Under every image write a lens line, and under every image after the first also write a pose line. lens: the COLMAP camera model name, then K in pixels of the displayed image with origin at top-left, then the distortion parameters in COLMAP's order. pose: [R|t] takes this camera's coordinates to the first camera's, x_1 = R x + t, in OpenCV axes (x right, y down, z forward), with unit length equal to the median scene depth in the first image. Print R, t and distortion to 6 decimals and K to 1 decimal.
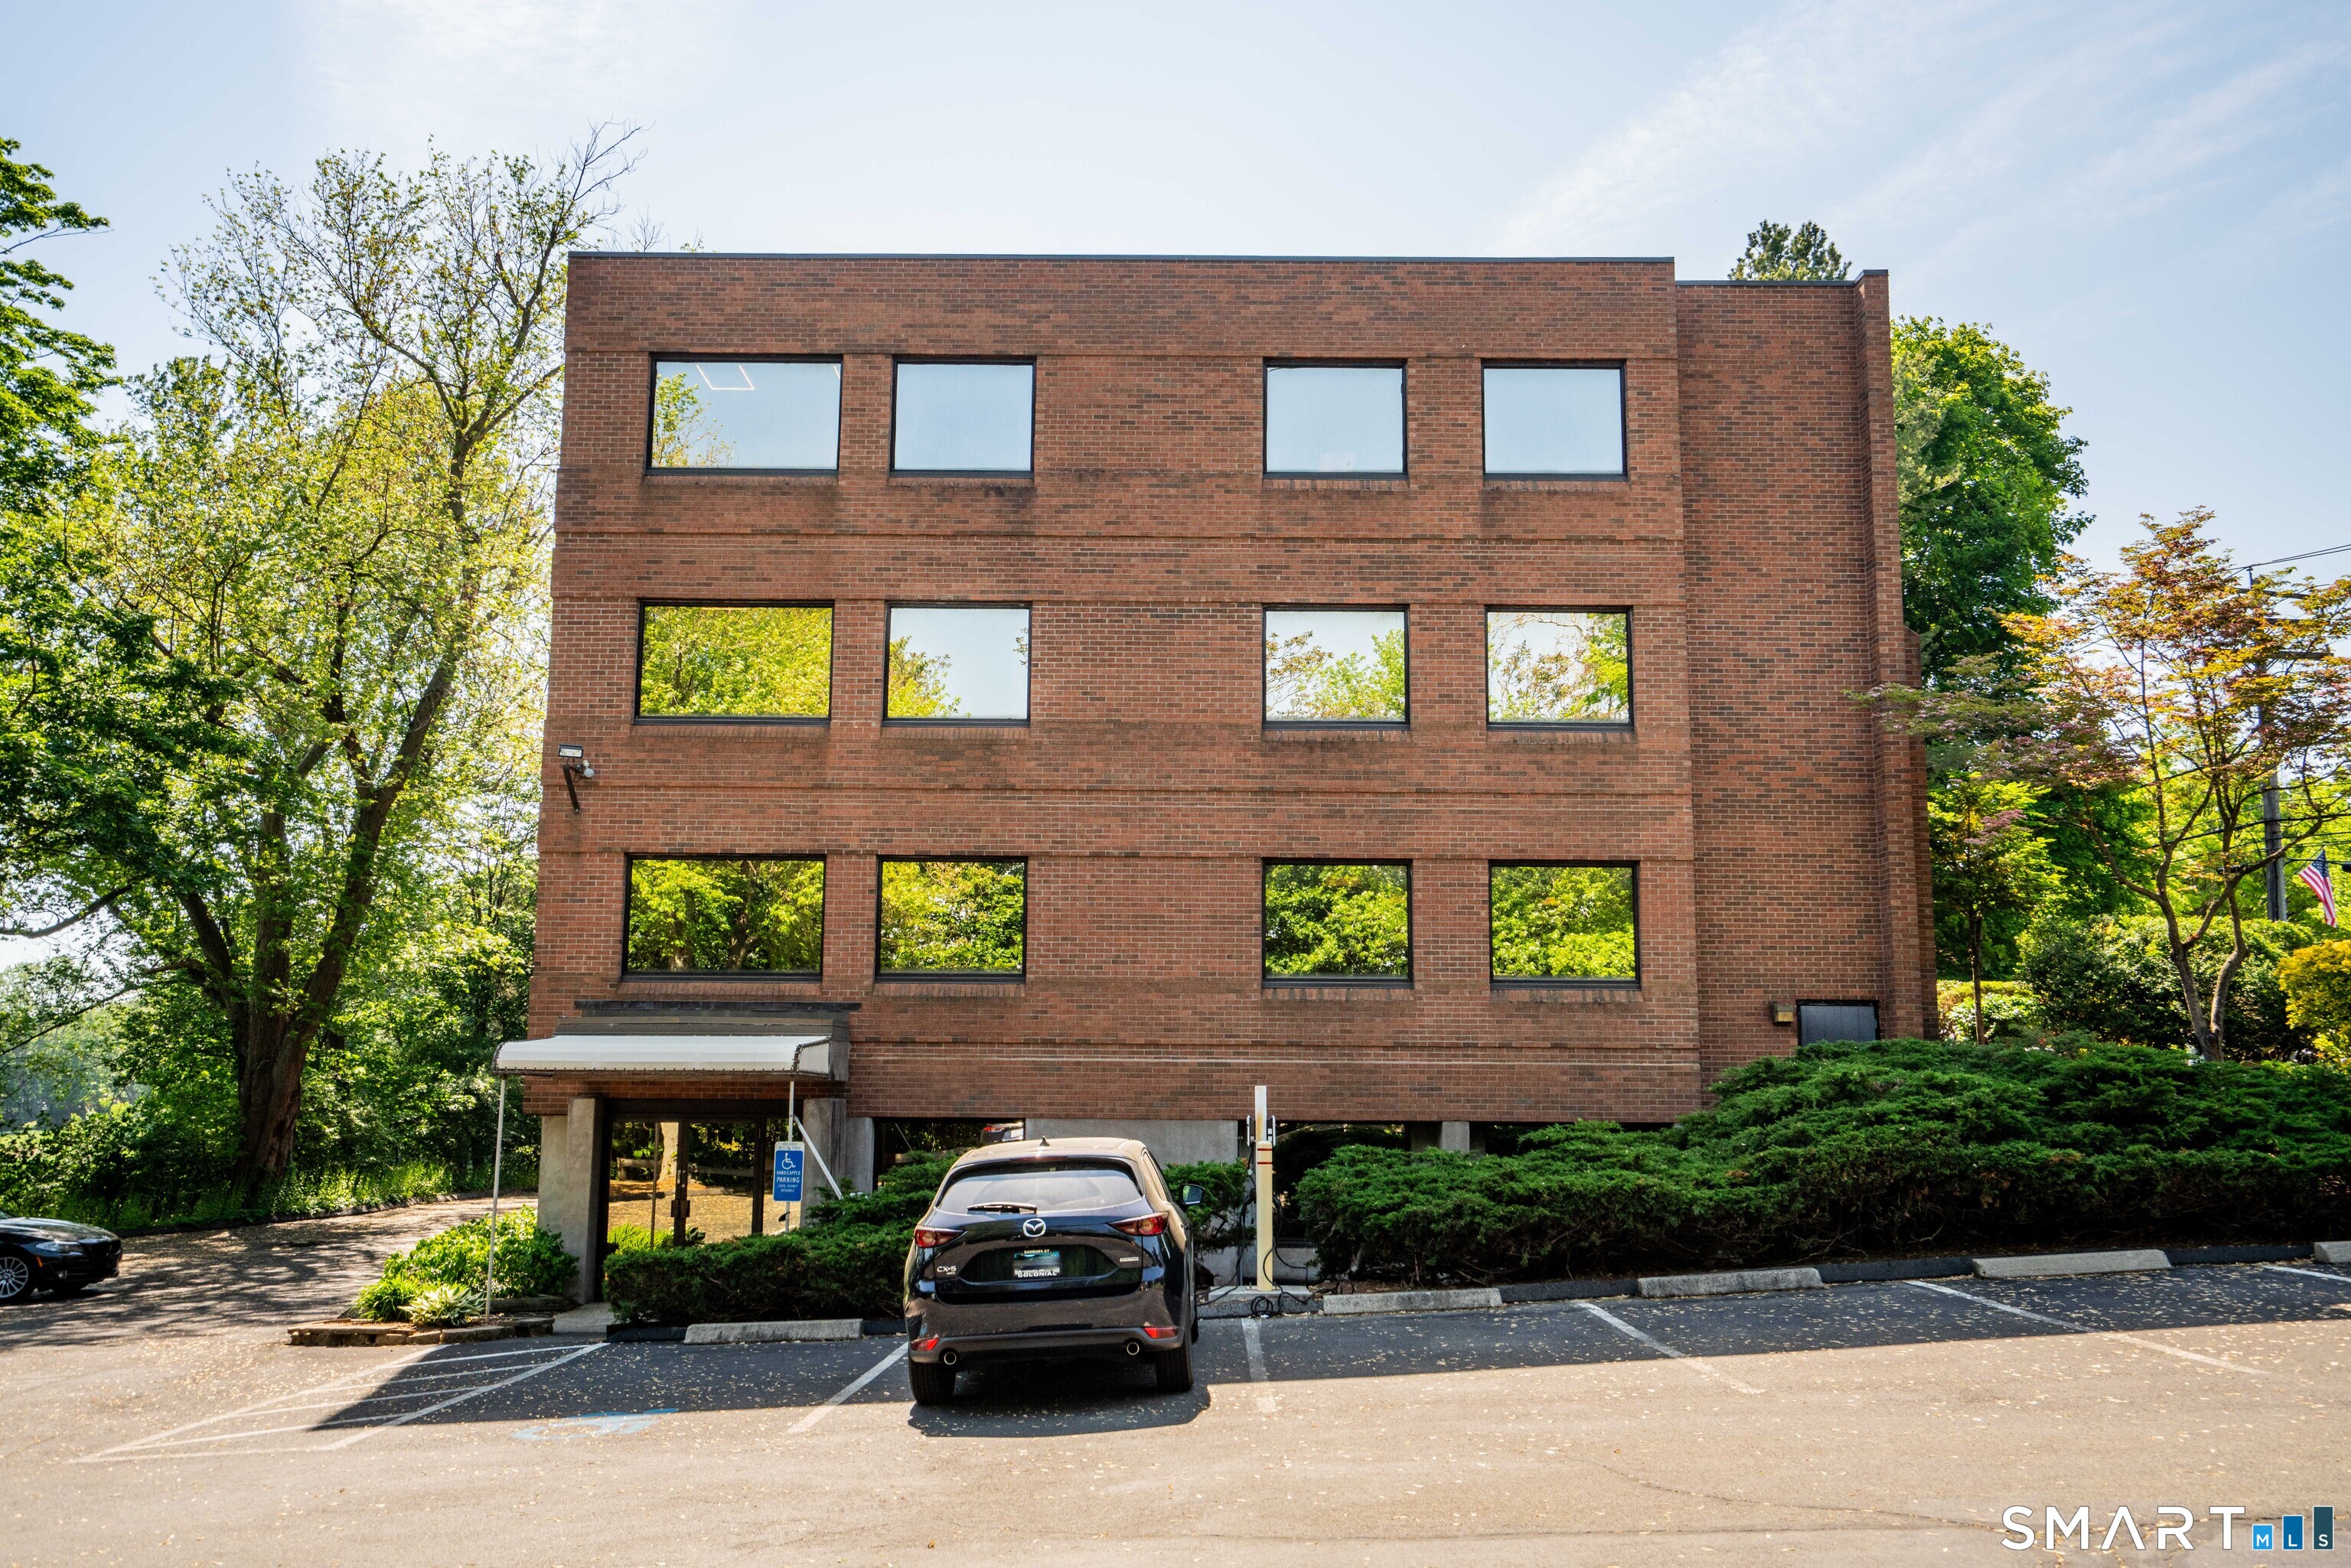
lens RADIAL K [[1844.8, 0, 1191.2], [0, 1844.8, 747.9], [0, 0, 1]] dist [0.020229, 0.018540]
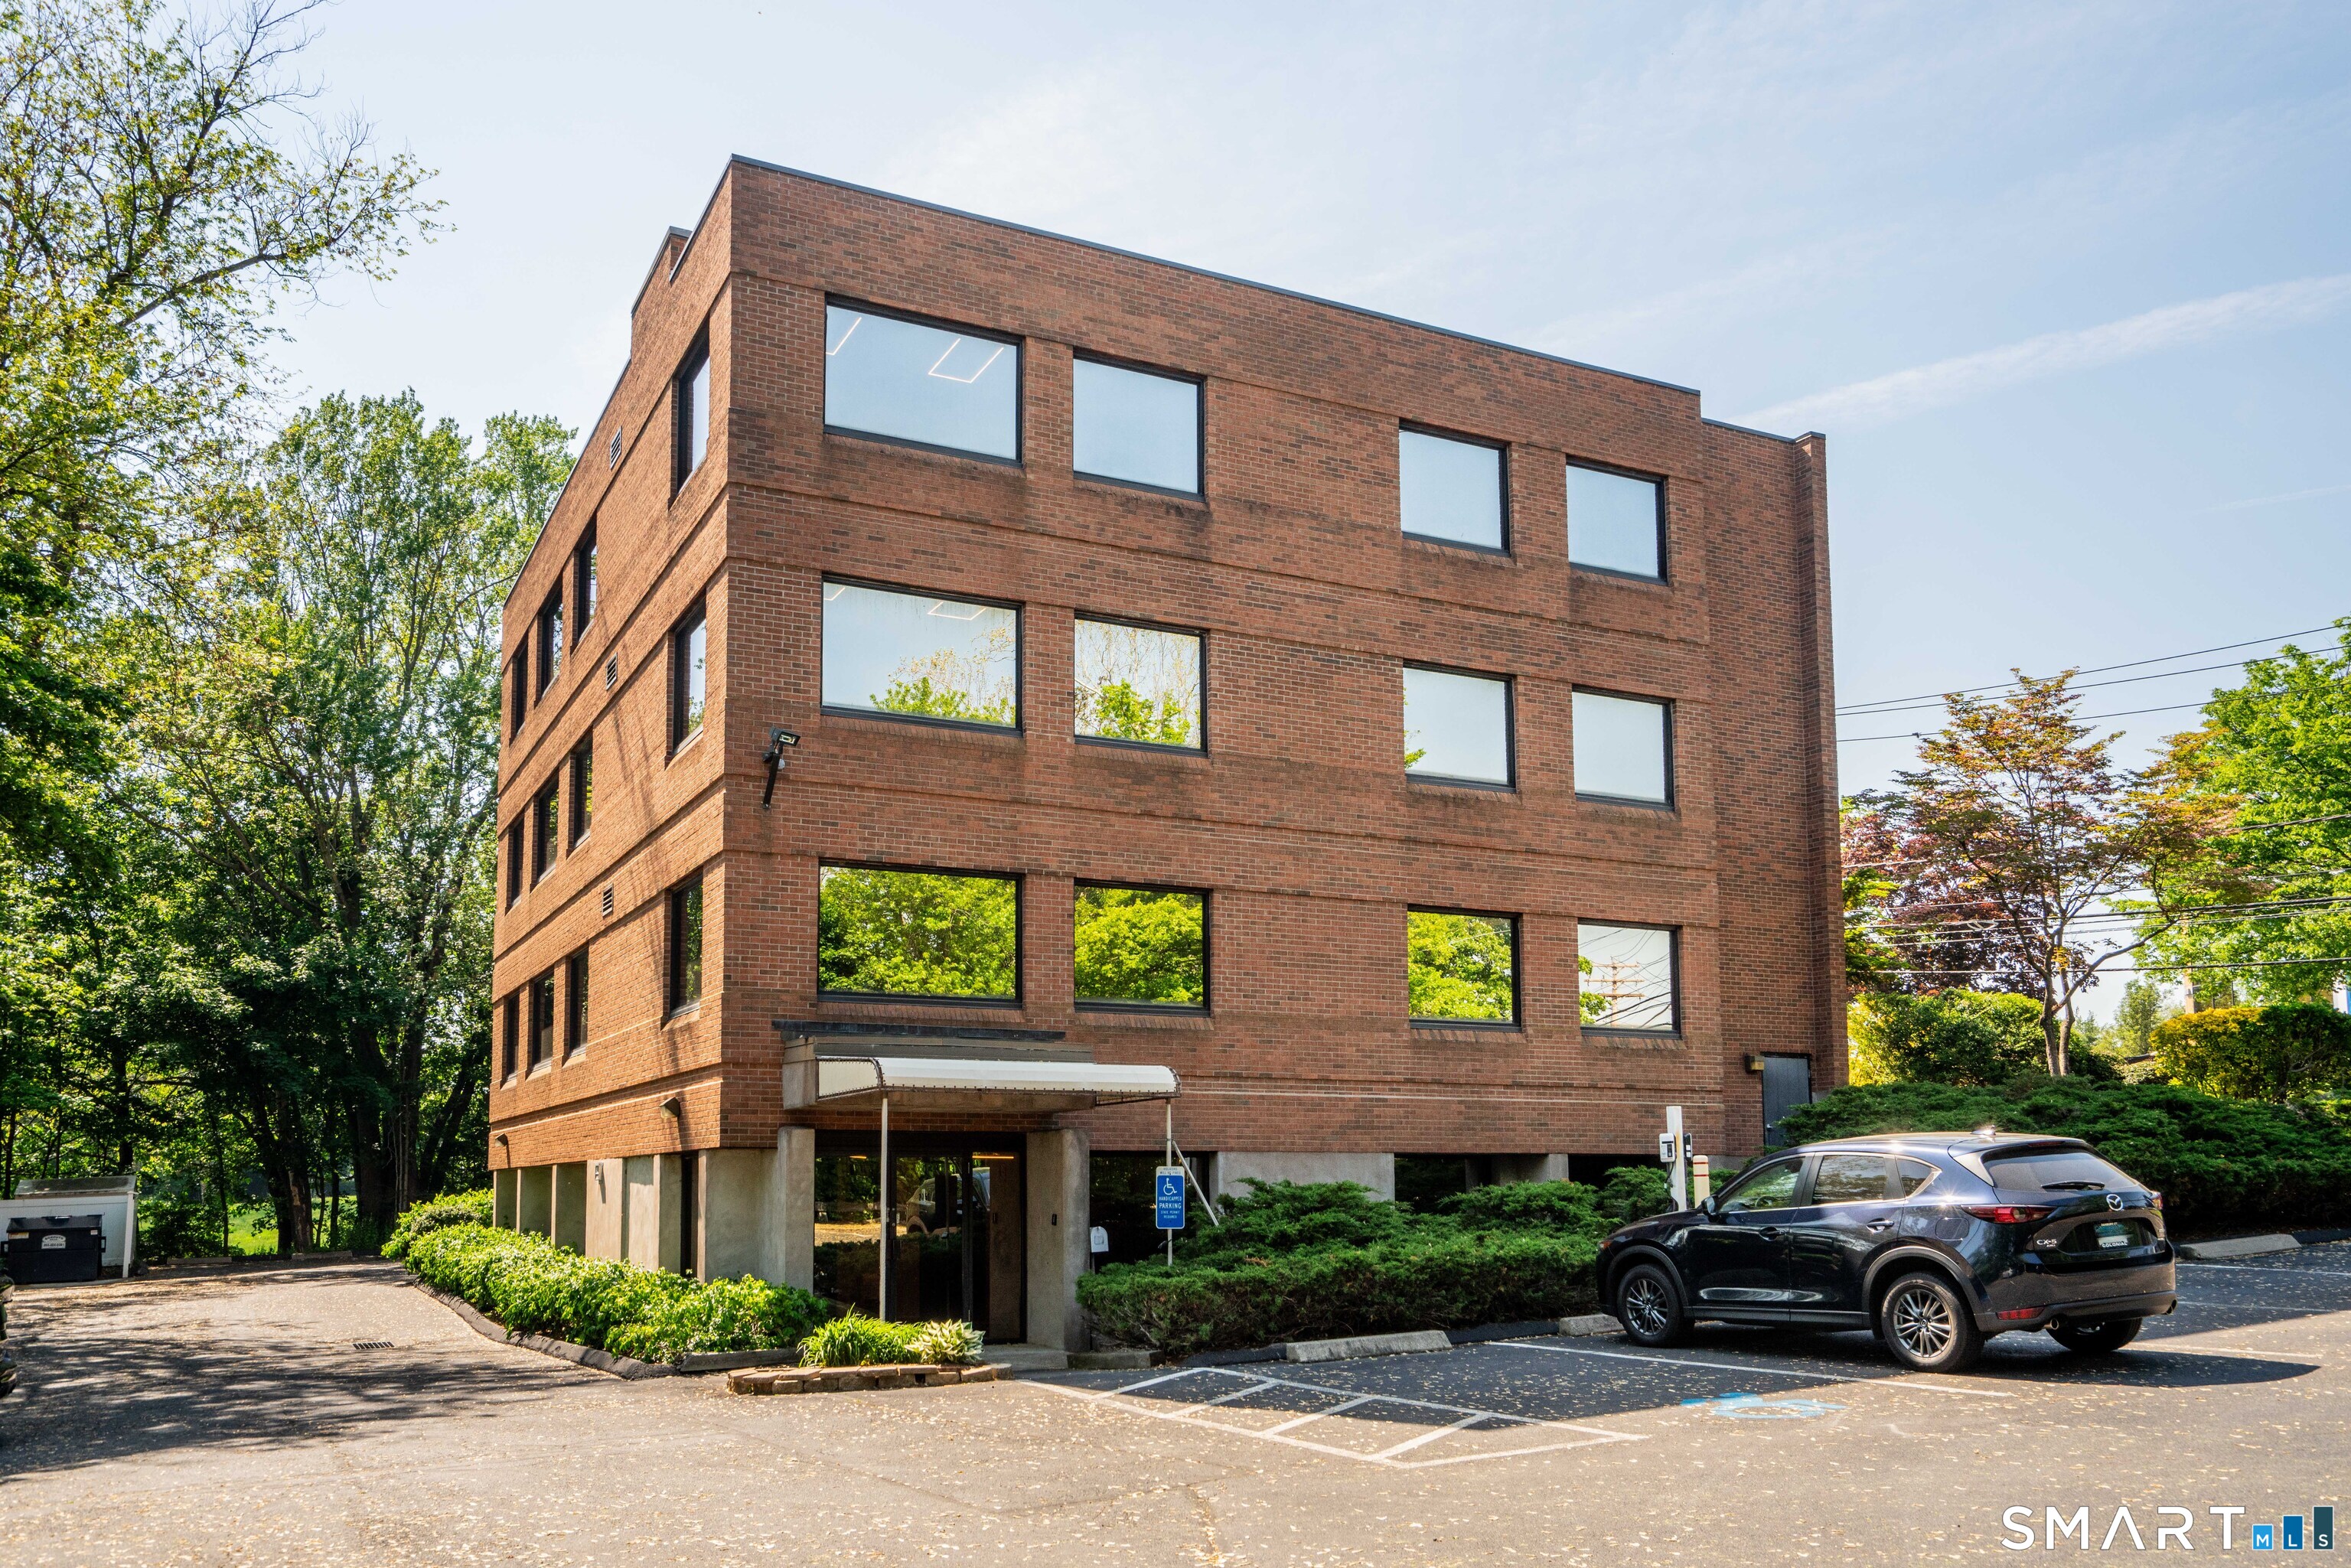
lens RADIAL K [[1841.7, 0, 1109.4], [0, 1841.7, 941.3], [0, 0, 1]] dist [0.008561, 0.010868]
pose [[0.898072, 0.048845, 0.437127, -0.551868], [-0.073101, 0.996569, 0.038826, 0.051152], [-0.433731, -0.066823, 0.898561, 0.135387]]
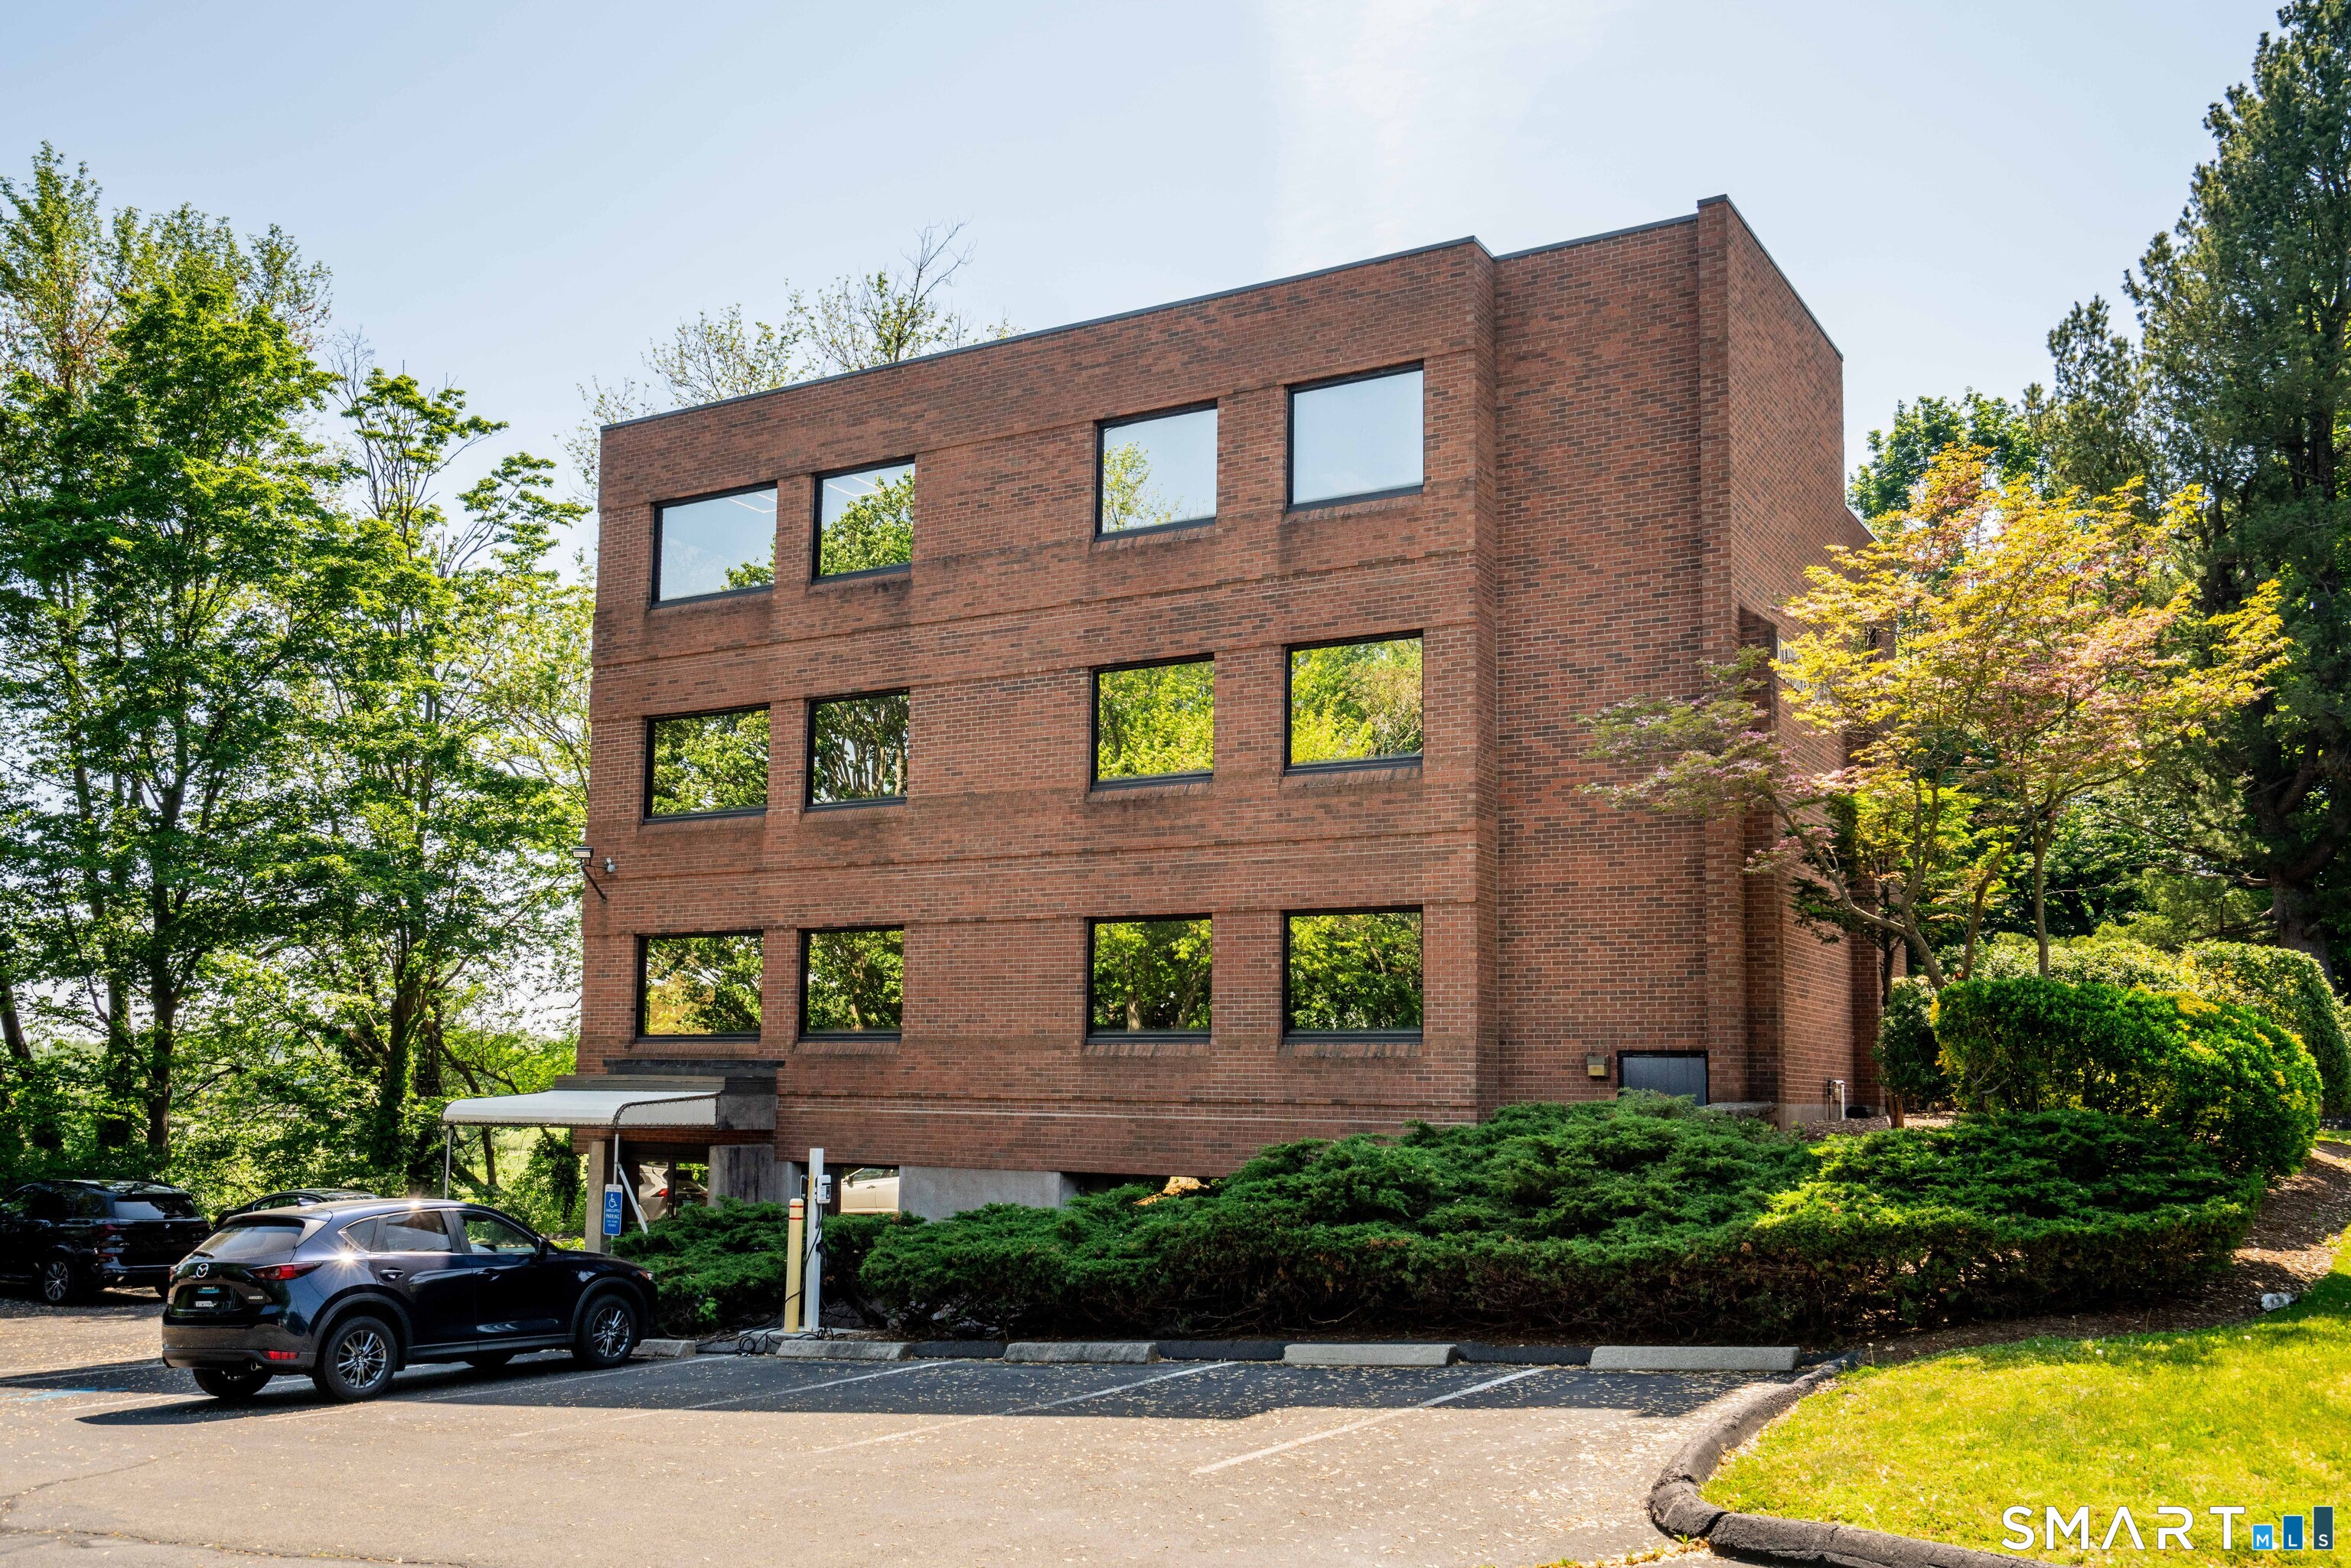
lens RADIAL K [[2041.1, 0, 1190.9], [0, 2041.1, 774.4], [0, 0, 1]] dist [0.027433, 0.003580]
pose [[0.858078, -0.074526, -0.508083, 0.656671], [0.089489, 0.995975, 0.005044, -0.019807], [0.505662, -0.049796, 0.861293, 0.053487]]
